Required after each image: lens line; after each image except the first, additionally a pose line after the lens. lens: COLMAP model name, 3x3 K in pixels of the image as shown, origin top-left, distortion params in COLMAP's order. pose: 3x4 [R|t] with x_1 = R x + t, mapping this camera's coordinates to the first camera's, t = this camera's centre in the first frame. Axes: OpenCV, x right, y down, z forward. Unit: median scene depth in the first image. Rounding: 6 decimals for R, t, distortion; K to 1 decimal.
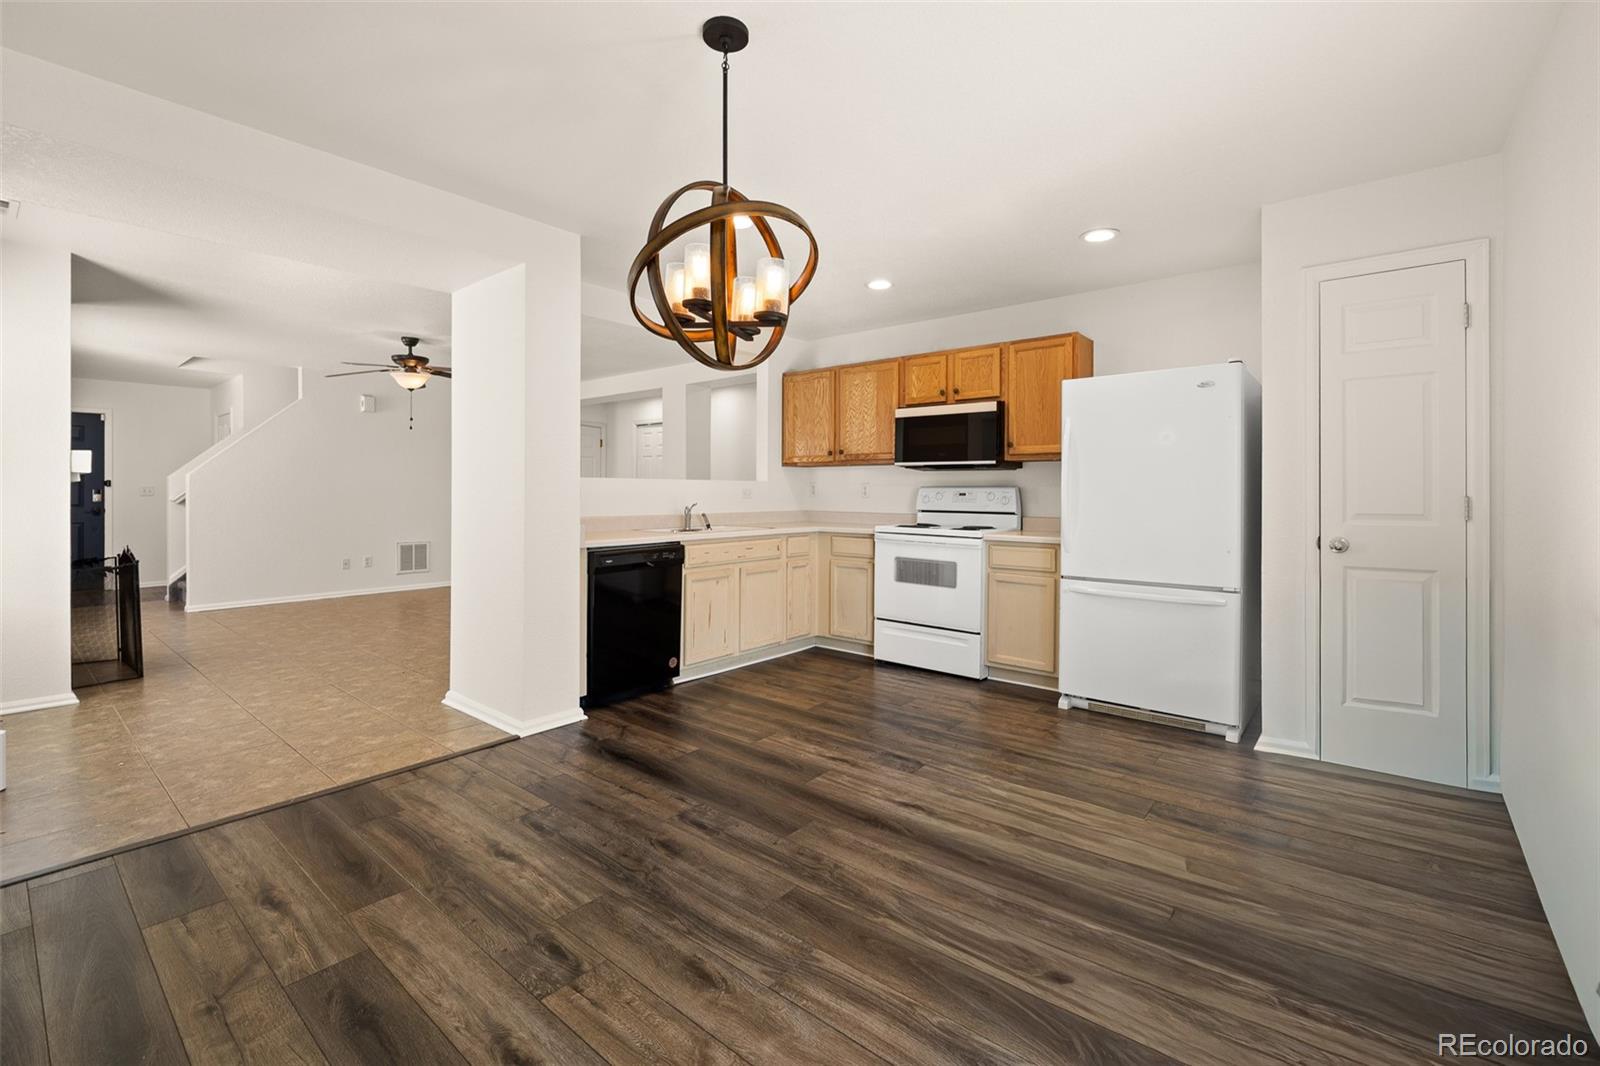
lens RADIAL K [[686.8, 0, 801.9], [0, 686.8, 492.9], [0, 0, 1]] dist [-0.004698, -0.000477]
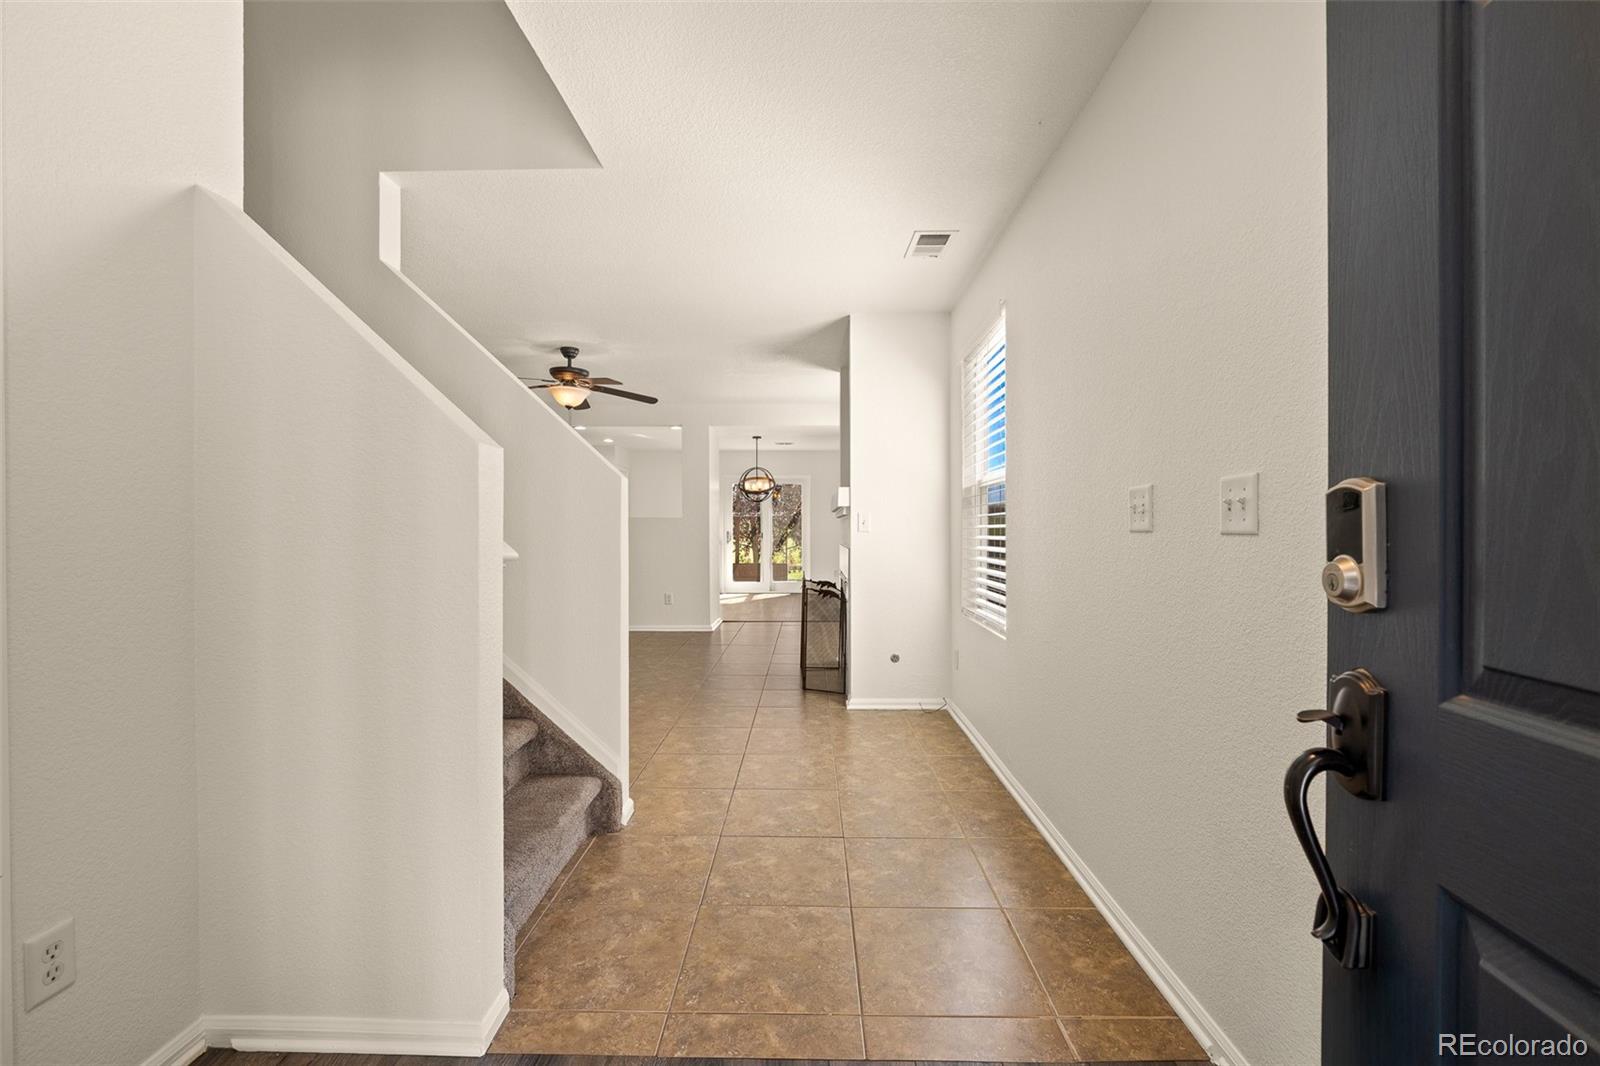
lens RADIAL K [[675.9, 0, 791.4], [0, 675.9, 532.0], [0, 0, 1]] dist [-0.003926, -0.000779]
pose [[-0.614208, -0.006141, 0.789120, -1.782583], [0.001109, 0.999962, 0.008645, 0.000747], [-0.789143, 0.006185, -0.614178, 1.633402]]
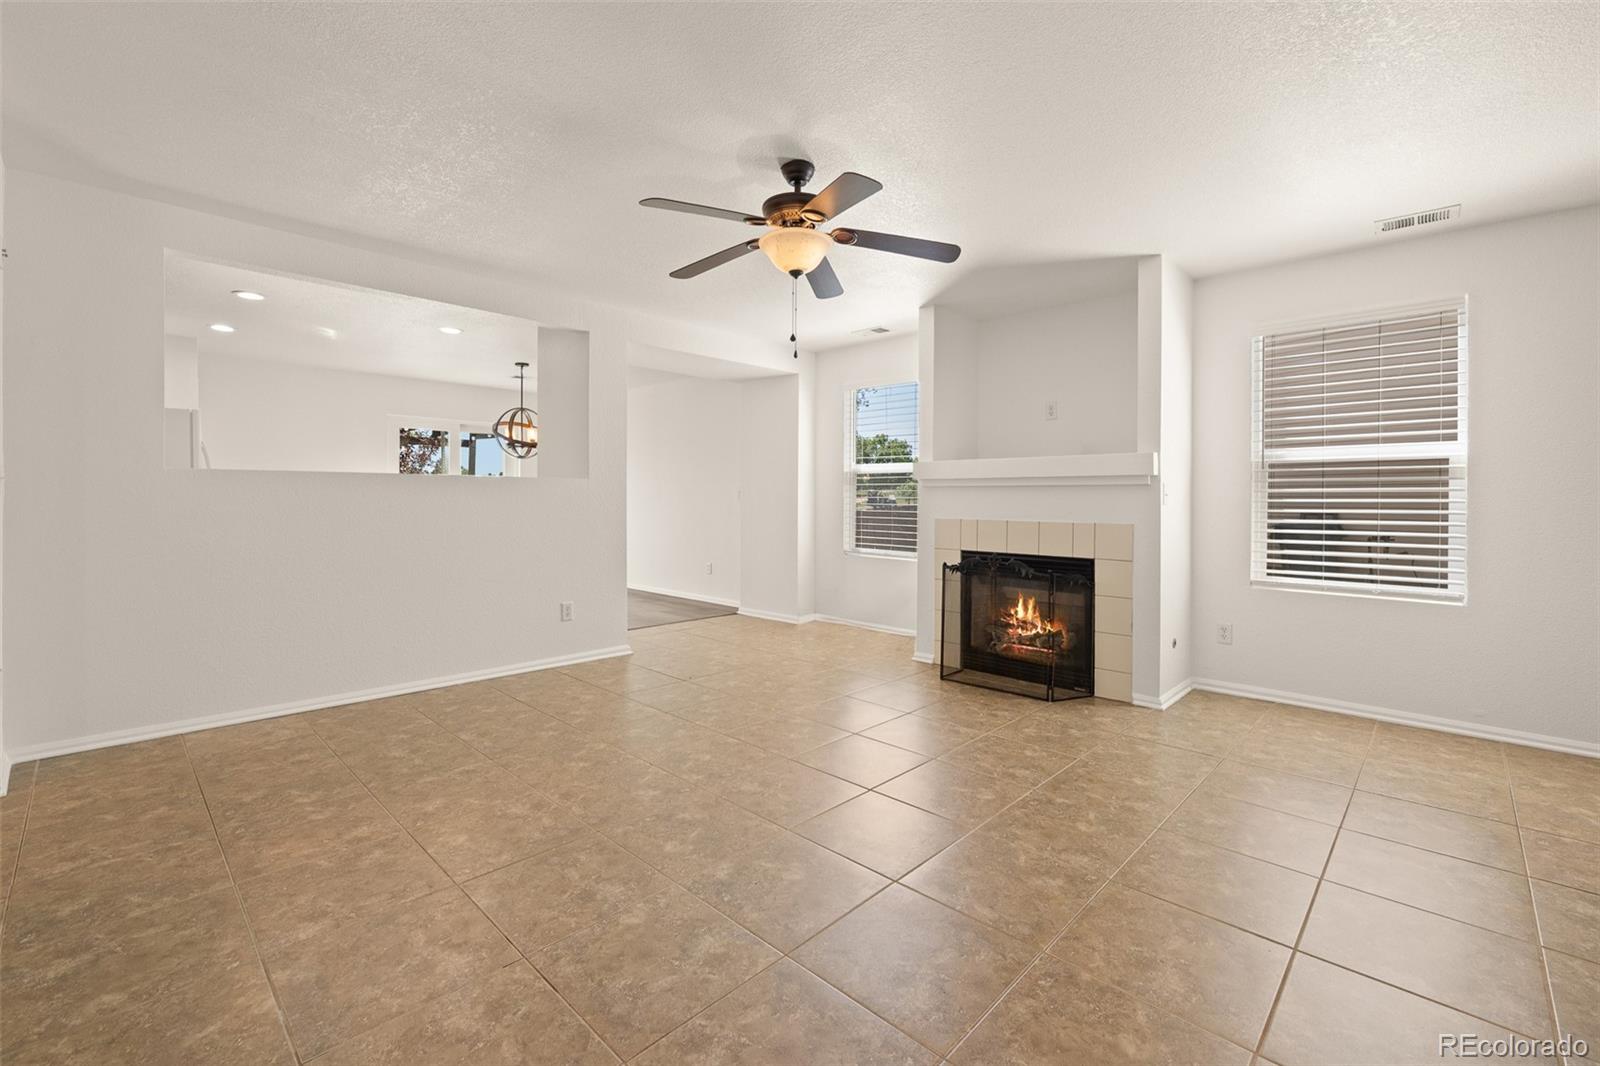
lens RADIAL K [[682.7, 0, 803.9], [0, 682.7, 505.1], [0, 0, 1]] dist [-0.007192, -0.000037]
pose [[-0.997195, -0.010054, 0.074173, -0.764810], [-0.009283, 0.999899, 0.010721, 0.004934], [-0.074274, 0.010003, -0.997188, 1.839644]]
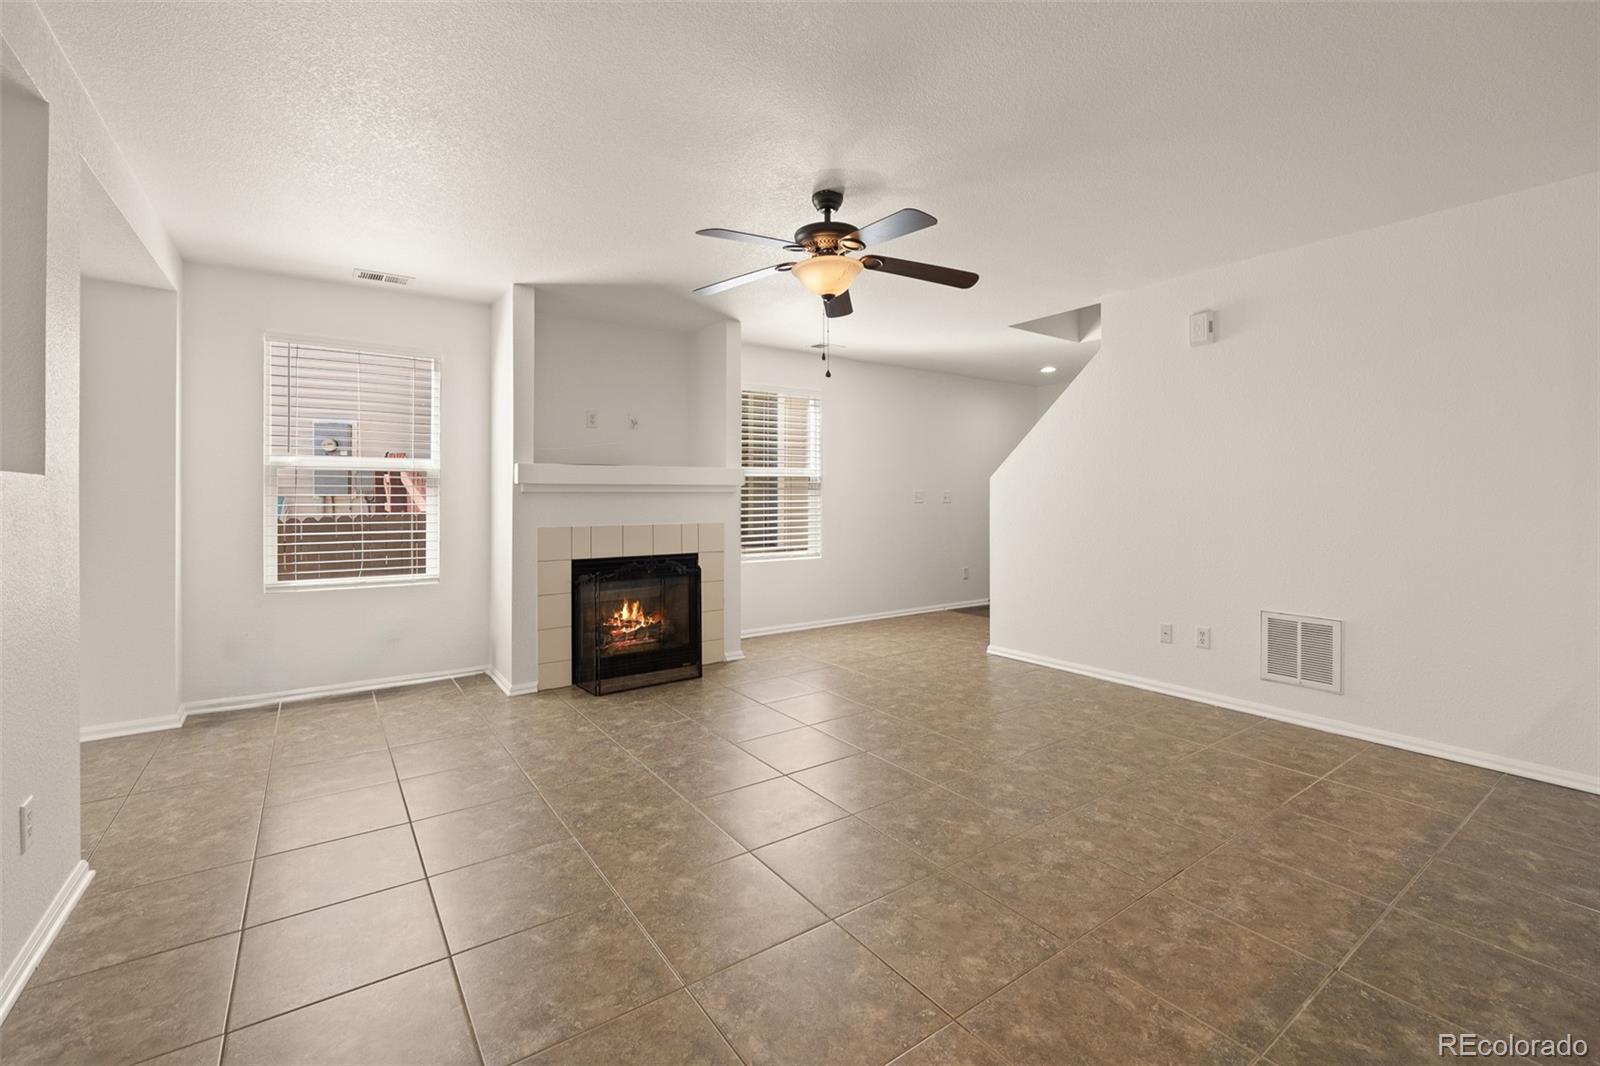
lens RADIAL K [[686.8, 0, 801.9], [0, 686.8, 492.9], [0, 0, 1]] dist [-0.004698, -0.000477]
pose [[-0.259826, -0.005097, -0.965642, -0.104309], [-0.001050, 0.999987, -0.004996, -0.007891], [0.965655, -0.000284, -0.259828, 1.391935]]
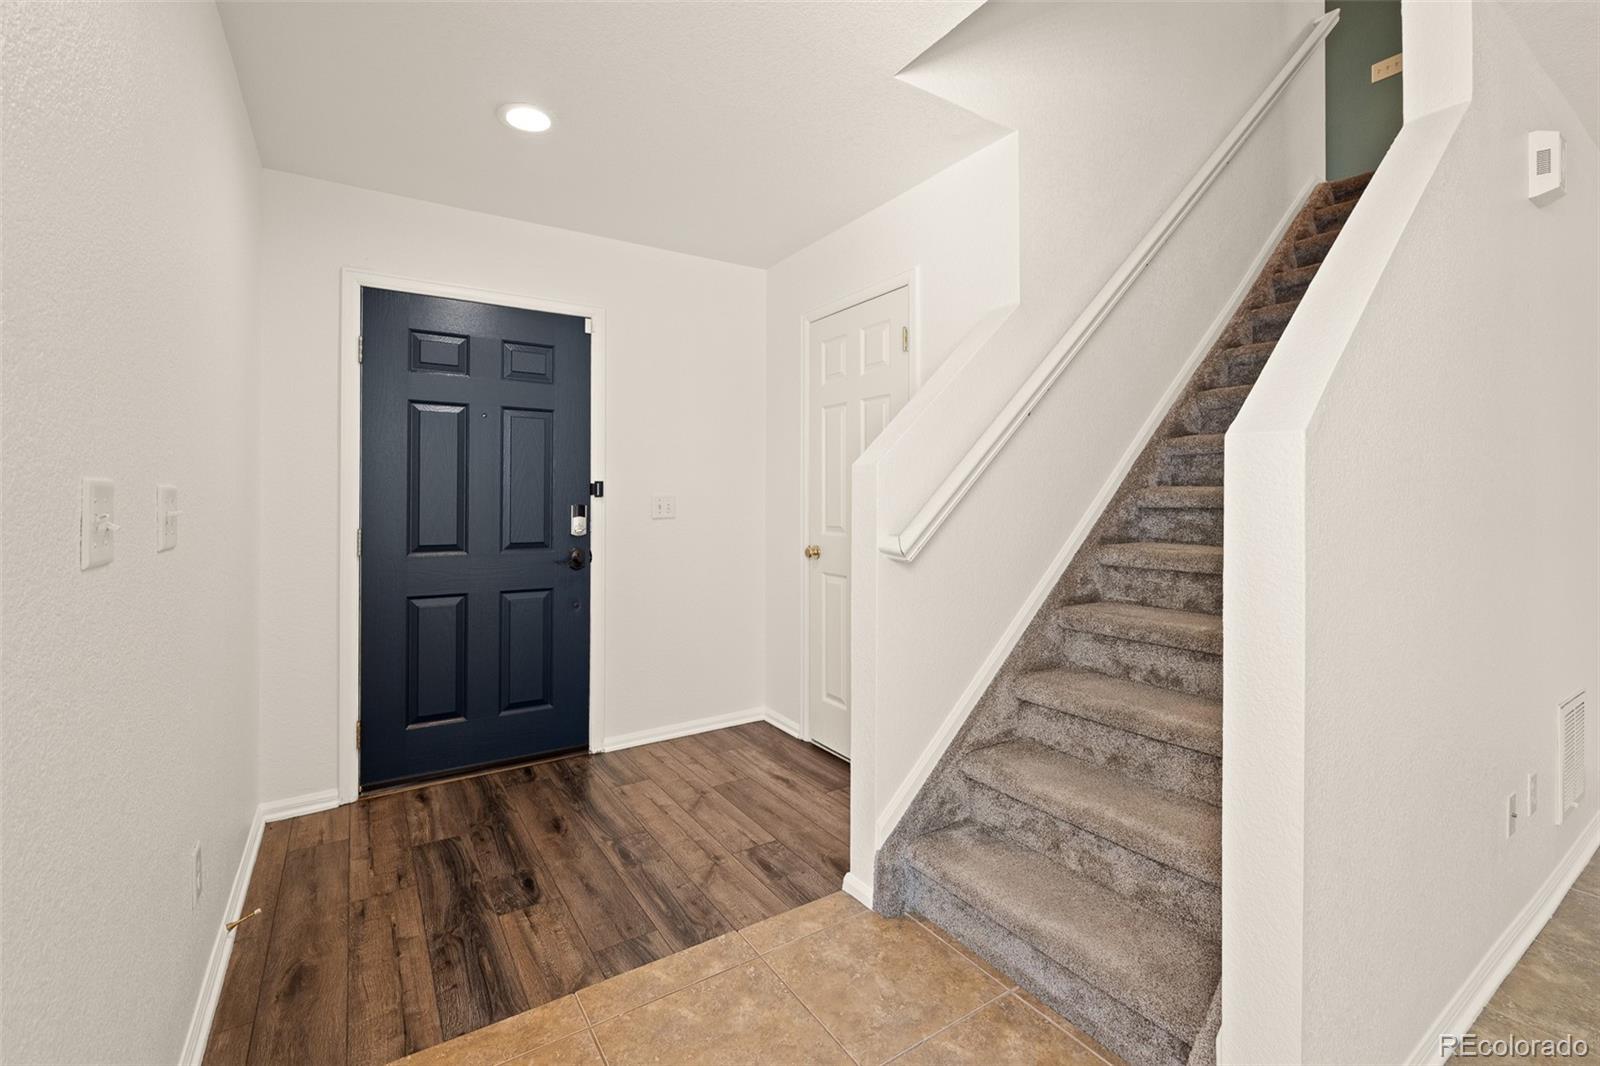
lens RADIAL K [[686.8, 0, 801.9], [0, 686.8, 492.9], [0, 0, 1]] dist [-0.004698, -0.000477]
pose [[0.956527, -0.000715, -0.291643, -1.349435], [-0.000946, 0.999984, -0.005553, -0.016423], [0.291642, 0.005588, 0.956511, 1.116559]]
